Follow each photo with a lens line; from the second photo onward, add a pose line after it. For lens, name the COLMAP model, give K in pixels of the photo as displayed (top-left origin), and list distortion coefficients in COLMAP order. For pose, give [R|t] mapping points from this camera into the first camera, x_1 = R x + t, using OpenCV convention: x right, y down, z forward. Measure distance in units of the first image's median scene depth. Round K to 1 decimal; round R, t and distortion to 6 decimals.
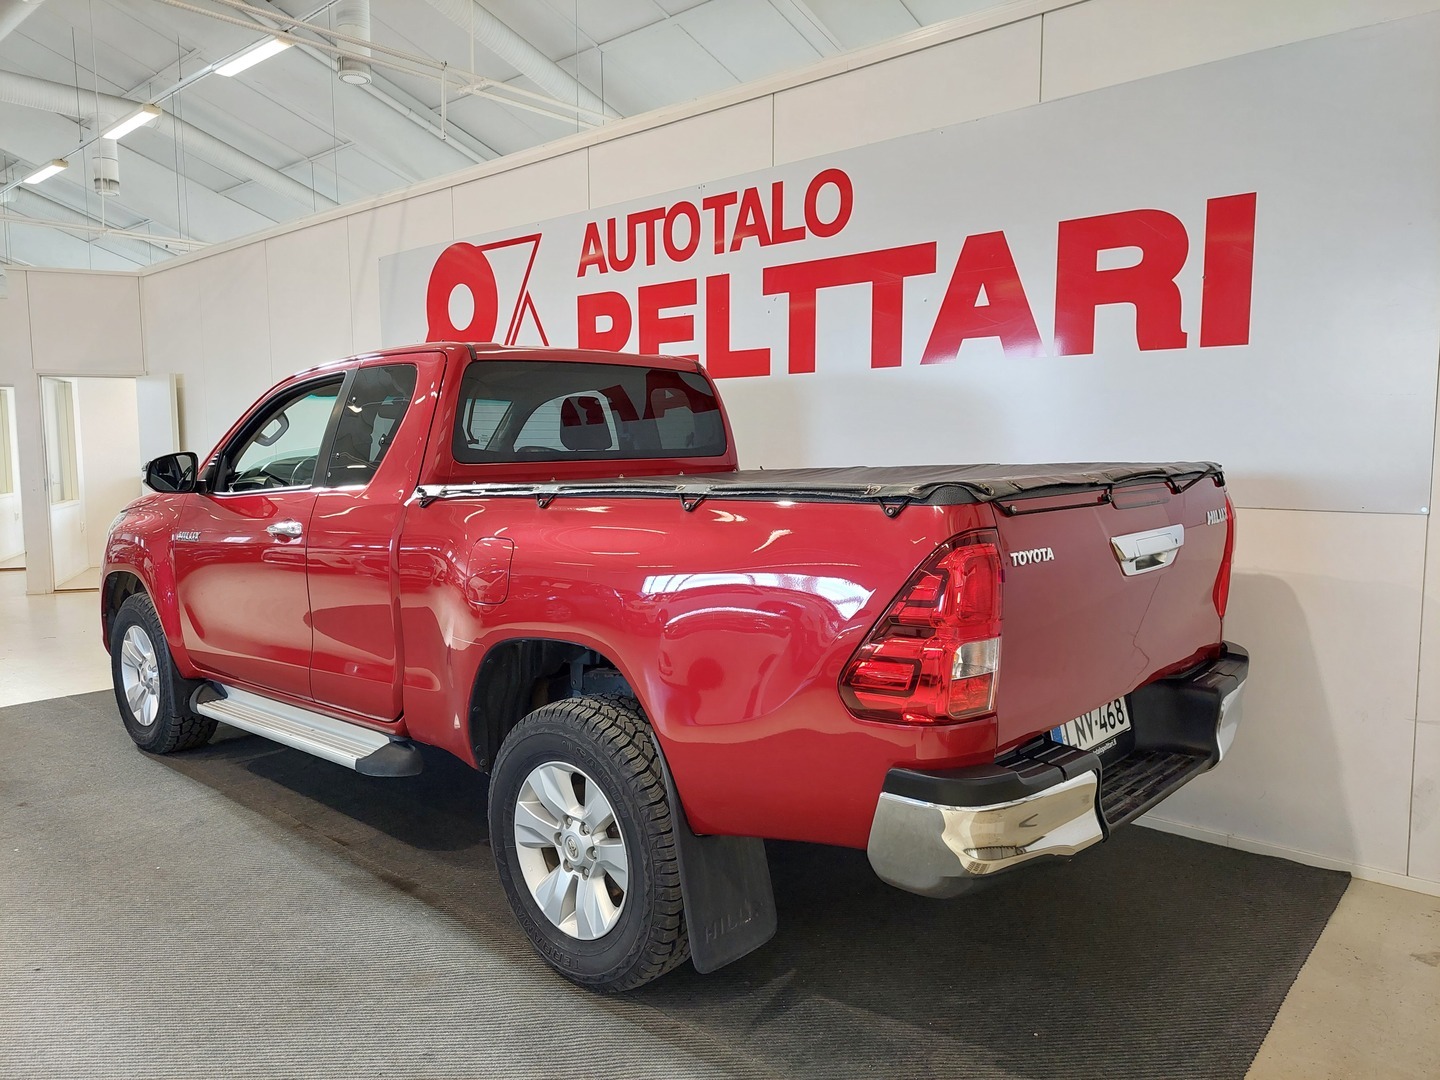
lens RADIAL K [[1028.4, 0, 716.0], [0, 1028.4, 532.9], [0, 0, 1]] dist [0.066058, -0.062952]
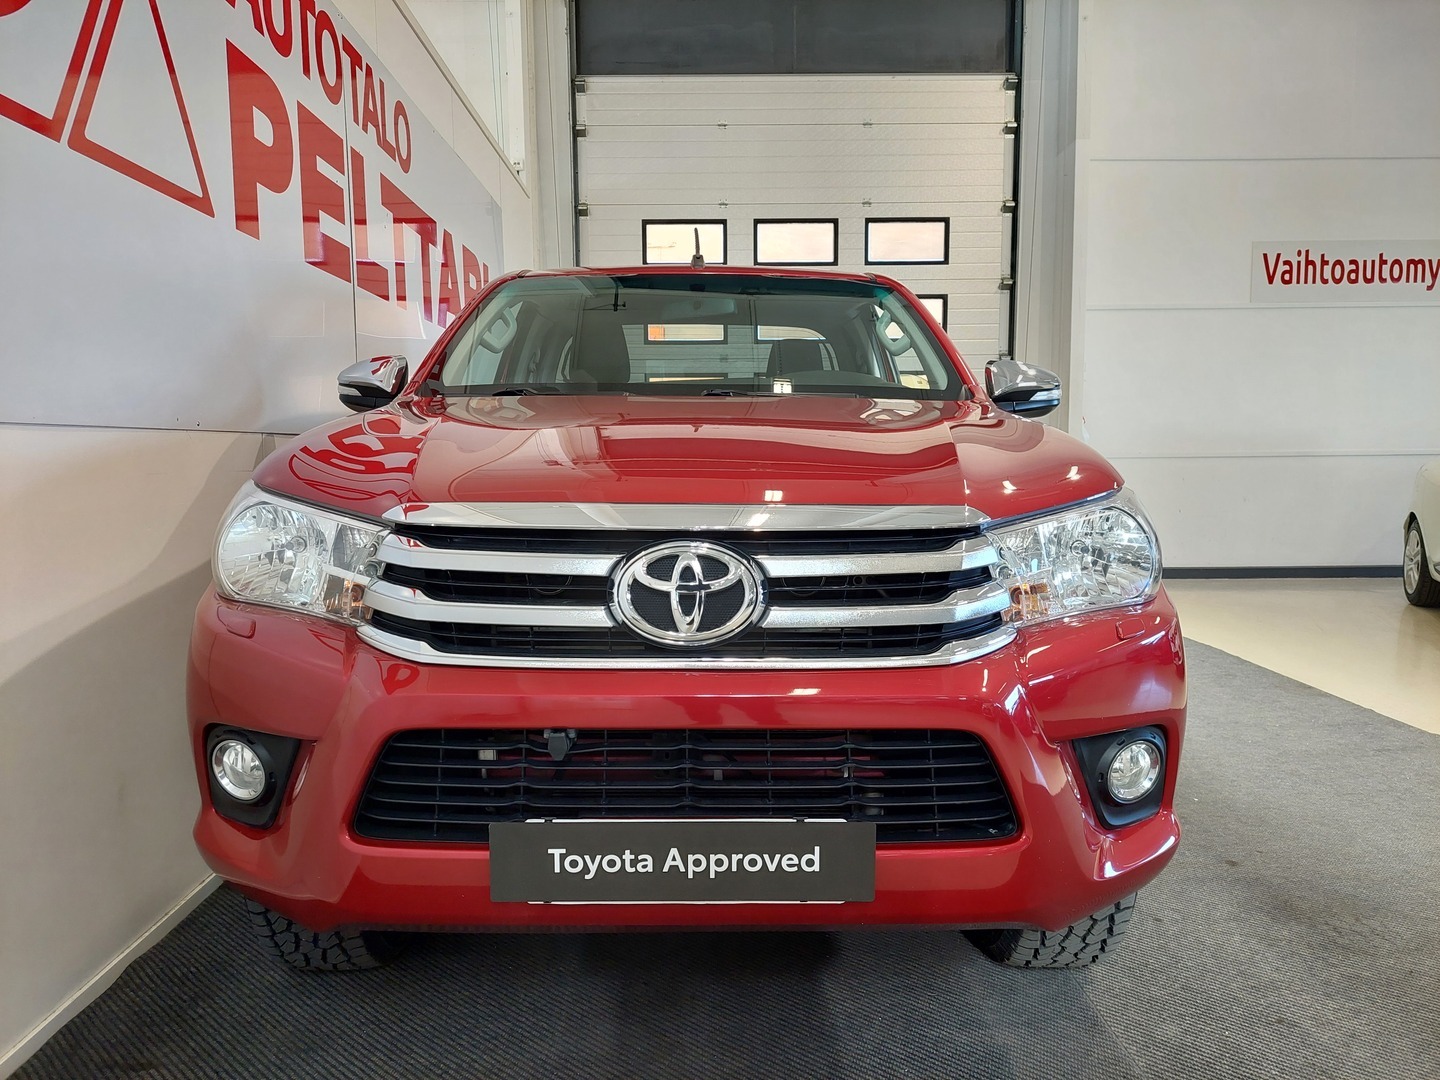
lens RADIAL K [[1028.4, 0, 716.0], [0, 1028.4, 532.9], [0, 0, 1]] dist [0.066058, -0.062952]
pose [[-0.685728, -0.055701, 0.725724, -0.760636], [0.069149, 0.987572, 0.141136, -0.064983], [-0.724566, 0.146963, -0.673354, 1.388323]]
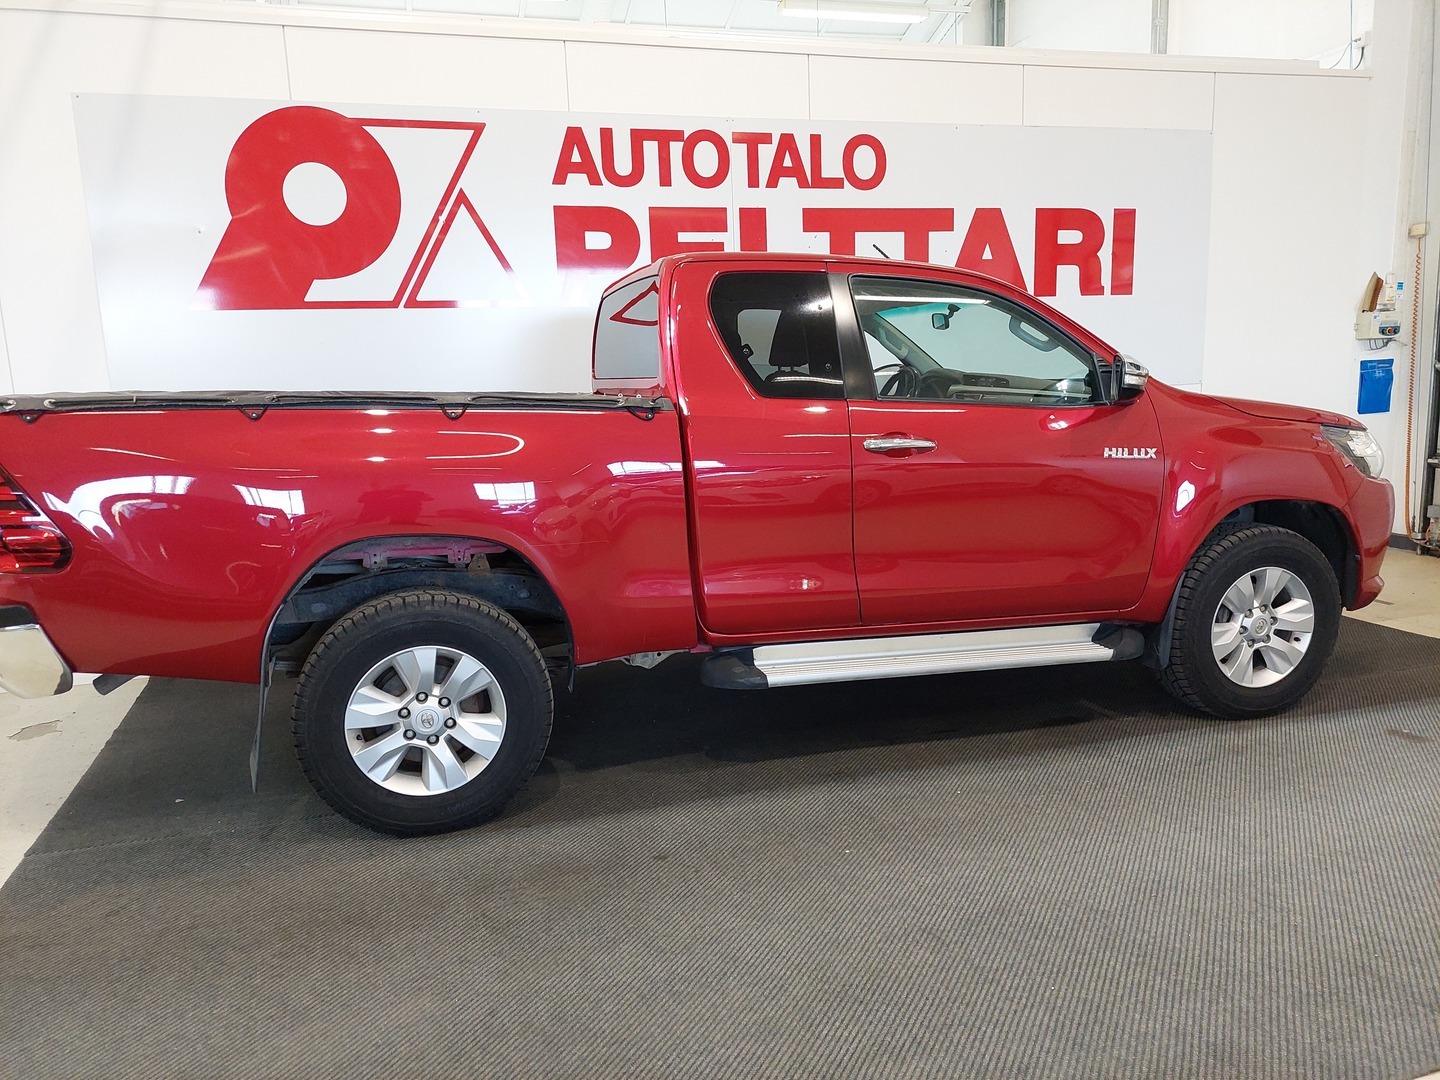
lens RADIAL K [[1019.2, 0, 720.0], [0, 1019.2, 540.0], [0, 0, 1]] dist [0.079871, -0.085984]
pose [[0.520982, -0.156966, 0.839011, -0.999547], [0.108143, 0.987163, 0.117532, -0.035071], [-0.846690, 0.029501, 0.531269, 0.471207]]
